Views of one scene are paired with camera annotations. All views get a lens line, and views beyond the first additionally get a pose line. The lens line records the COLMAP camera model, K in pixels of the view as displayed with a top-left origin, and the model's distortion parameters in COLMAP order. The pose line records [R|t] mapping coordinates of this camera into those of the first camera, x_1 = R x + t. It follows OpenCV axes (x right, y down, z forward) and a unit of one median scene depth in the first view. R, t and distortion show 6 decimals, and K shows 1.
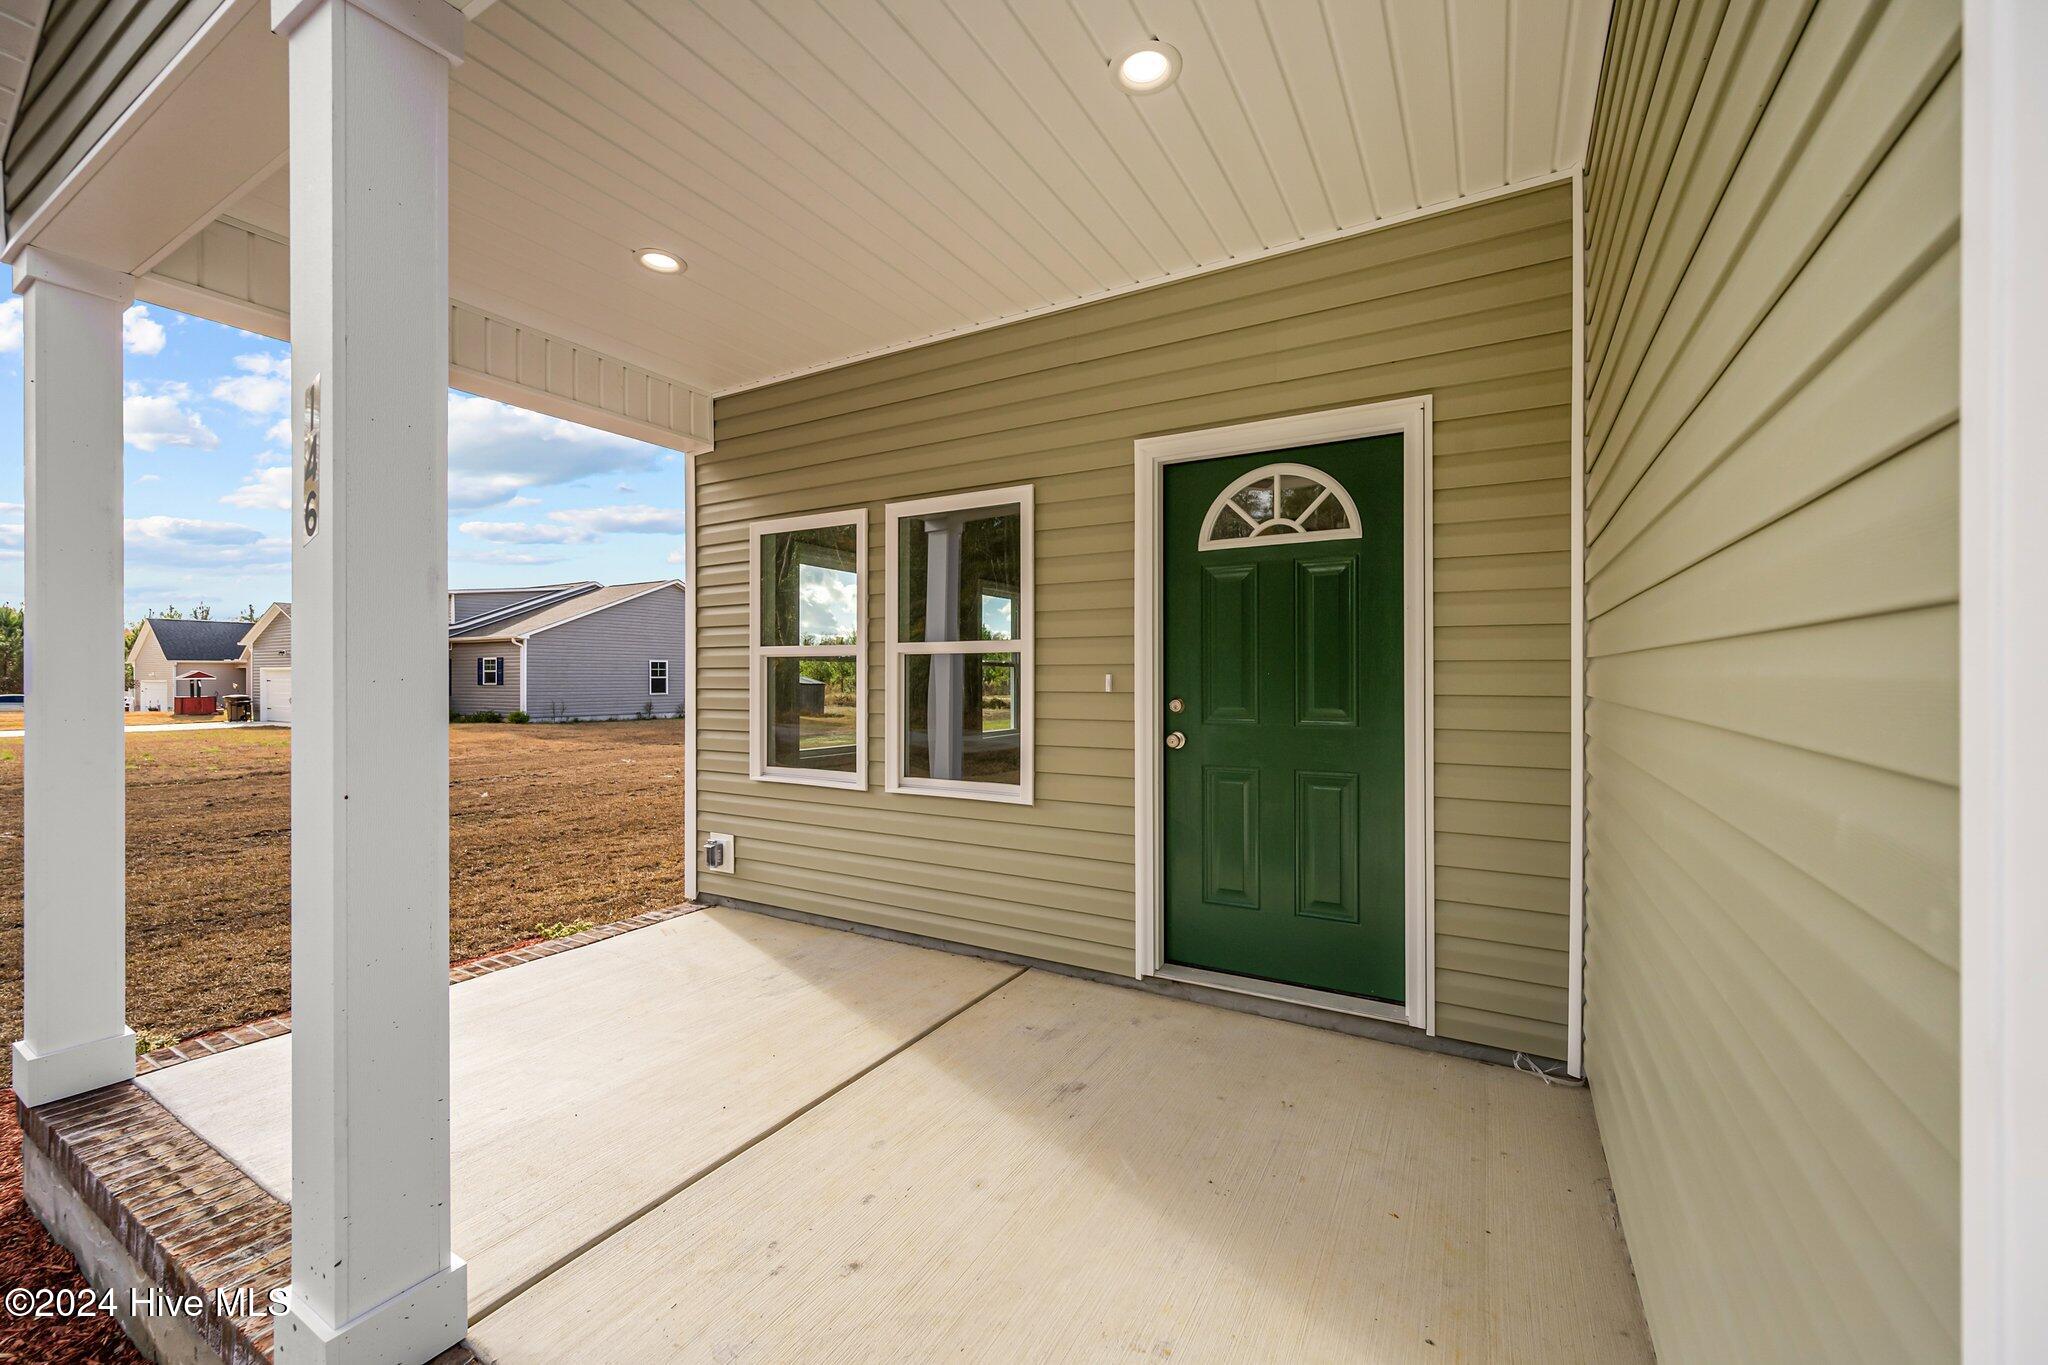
lens RADIAL K [[809.1, 0, 1030.8], [0, 809.1, 682.1], [0, 0, 1]] dist [-0.000244, -0.000281]
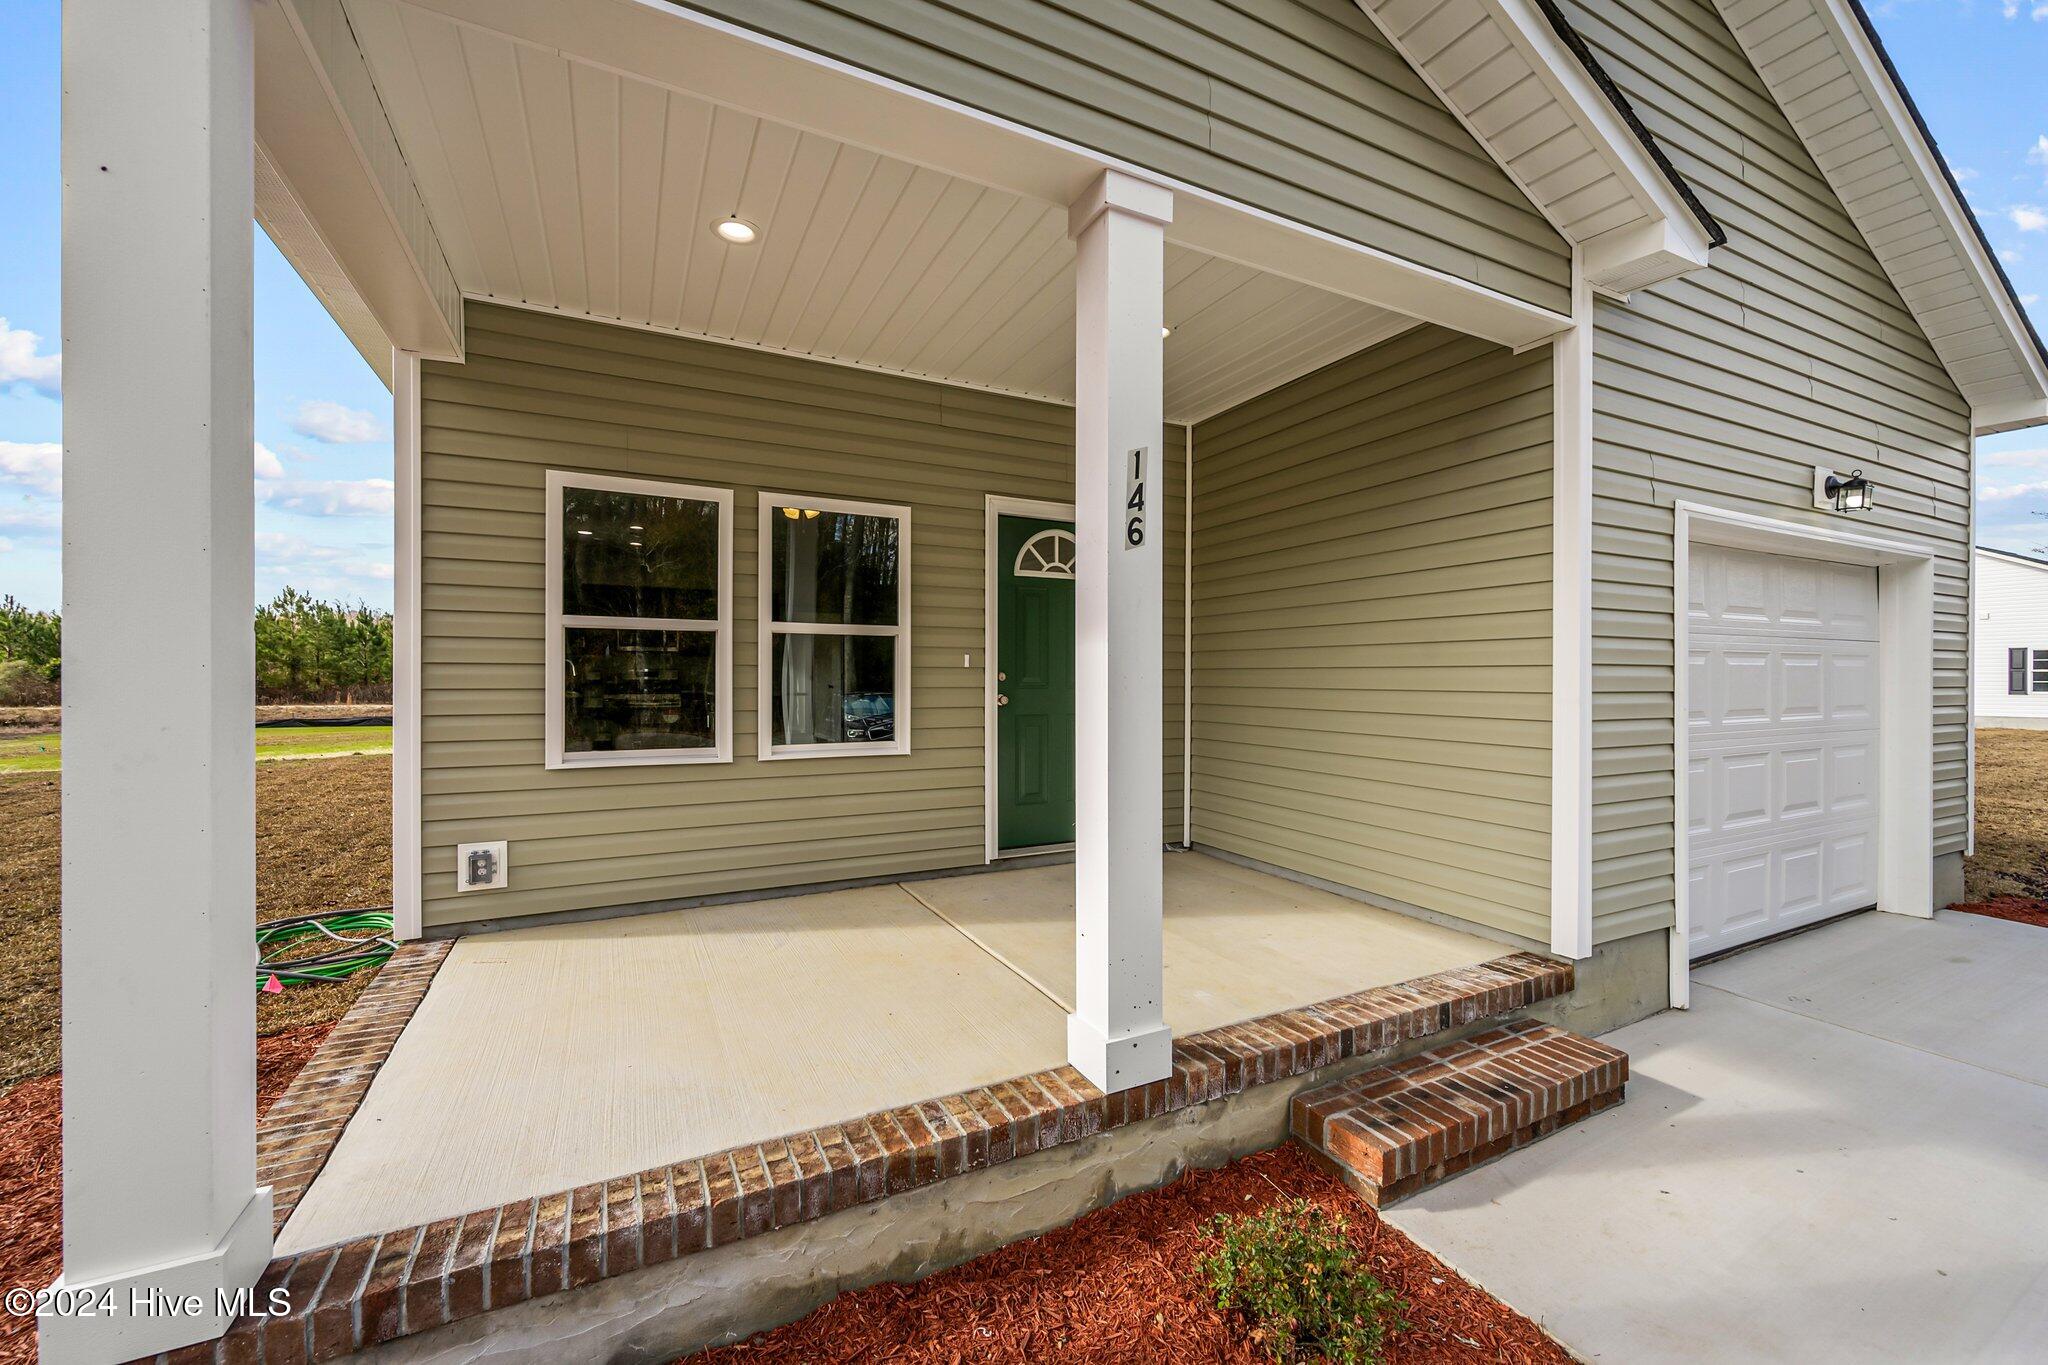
lens RADIAL K [[809.1, 0, 1030.8], [0, 809.1, 682.1], [0, 0, 1]] dist [-0.000244, -0.000281]
pose [[0.546707, -0.000771, 0.837324, -0.979476], [0.002099, 0.999998, -0.000450, 0.037227], [-0.837321, 0.002003, 0.546707, 0.128091]]
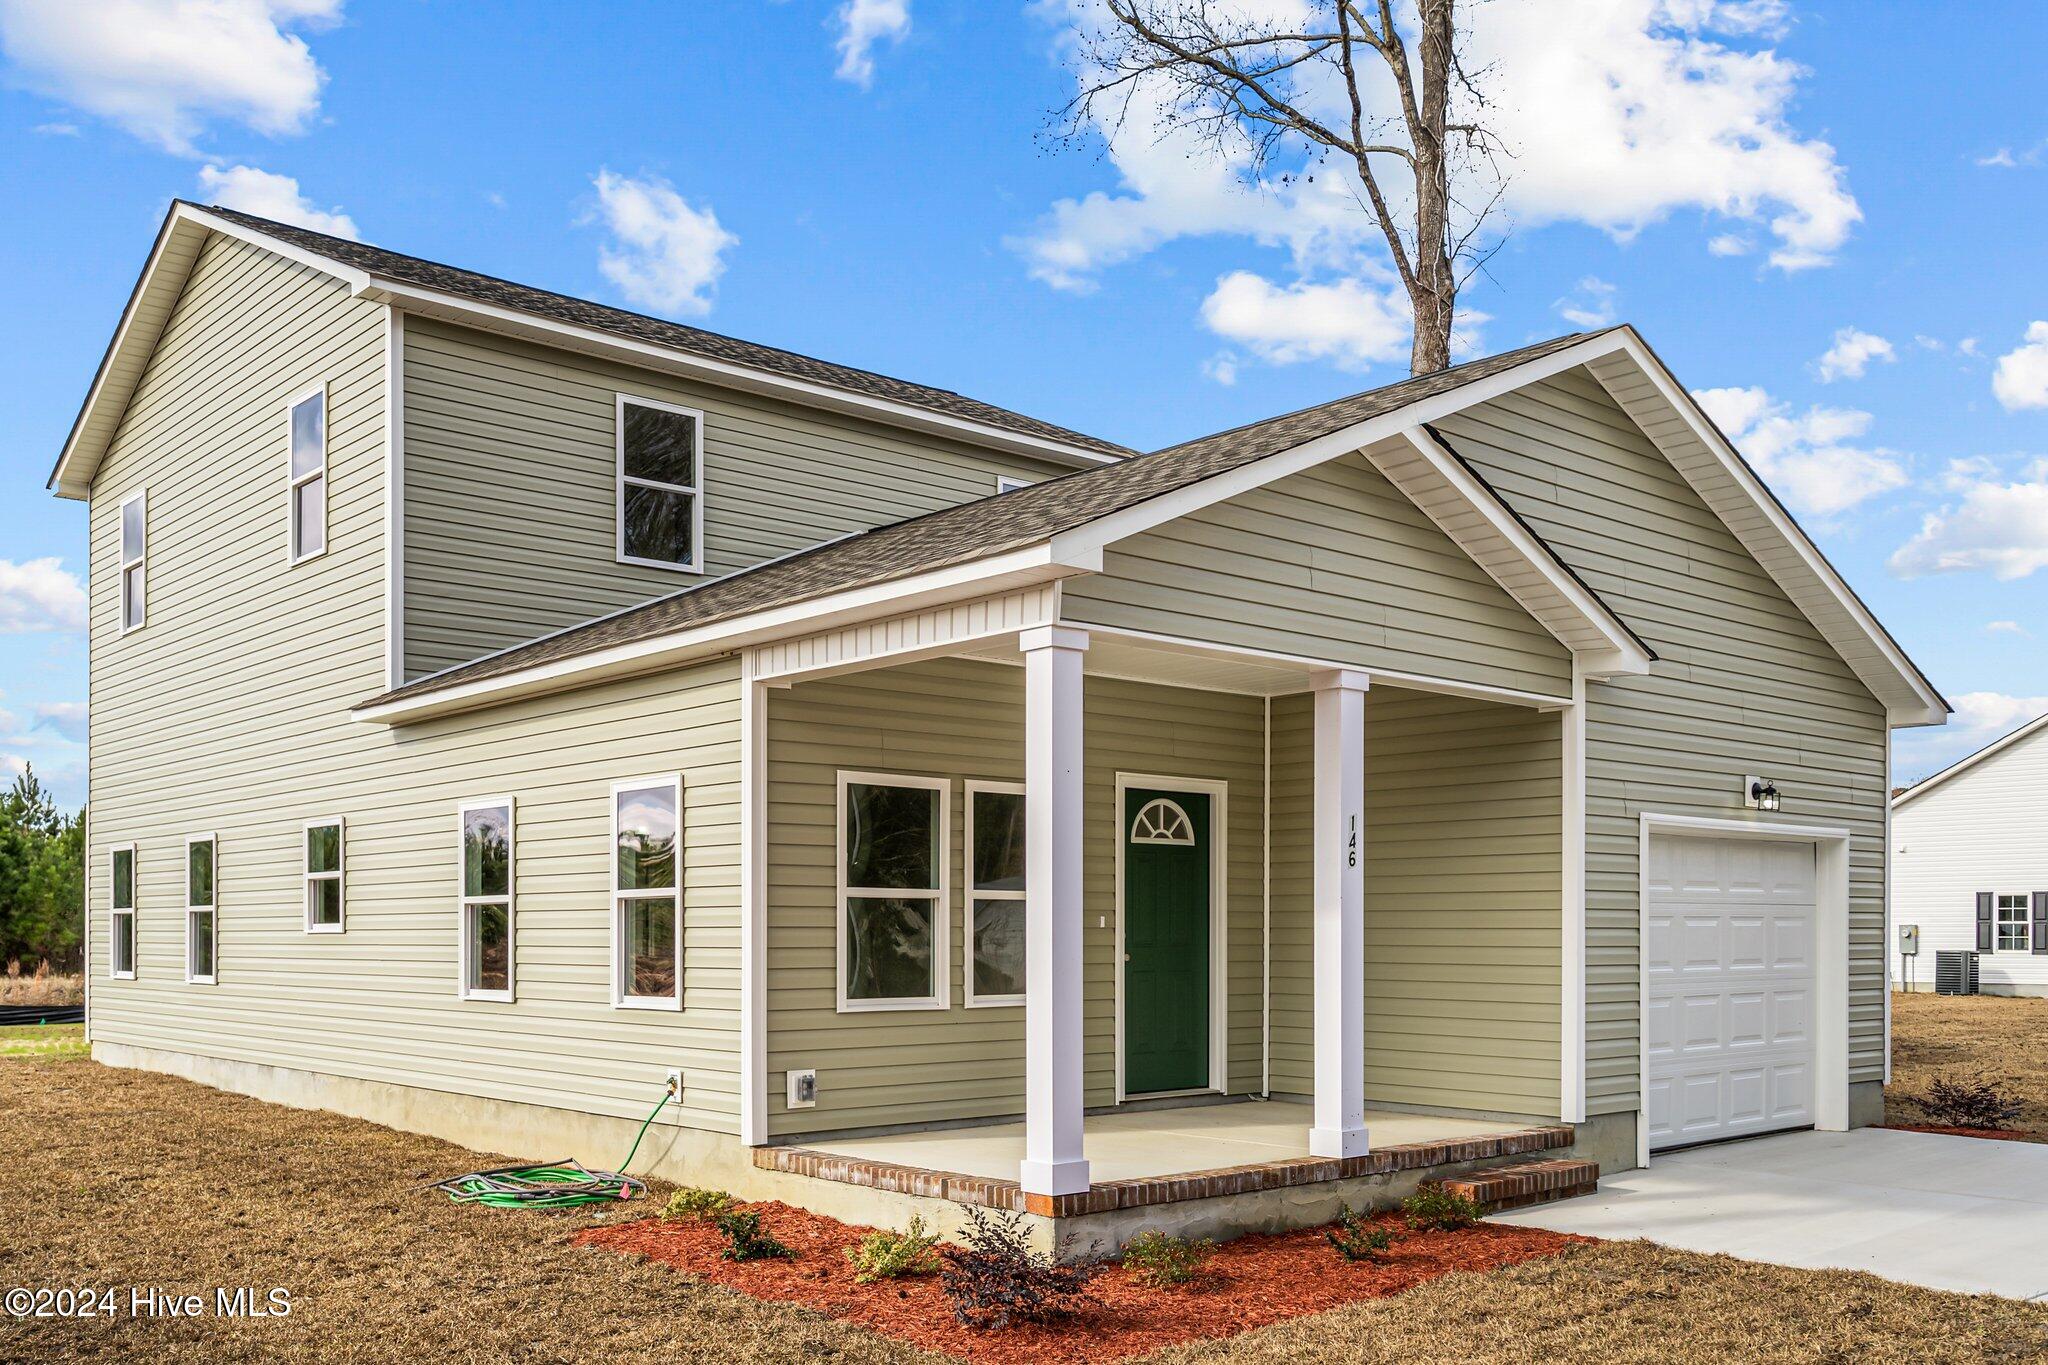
lens RADIAL K [[1831.3, 0, 1049.9], [0, 1831.3, 956.0], [0, 0, 1]] dist [-0.003350, 0.001988]
pose [[0.310520, -0.010476, 0.950509, -3.173455], [0.004660, 0.999944, 0.009499, 0.031874], [-0.950555, 0.001480, 0.310552, -0.008755]]
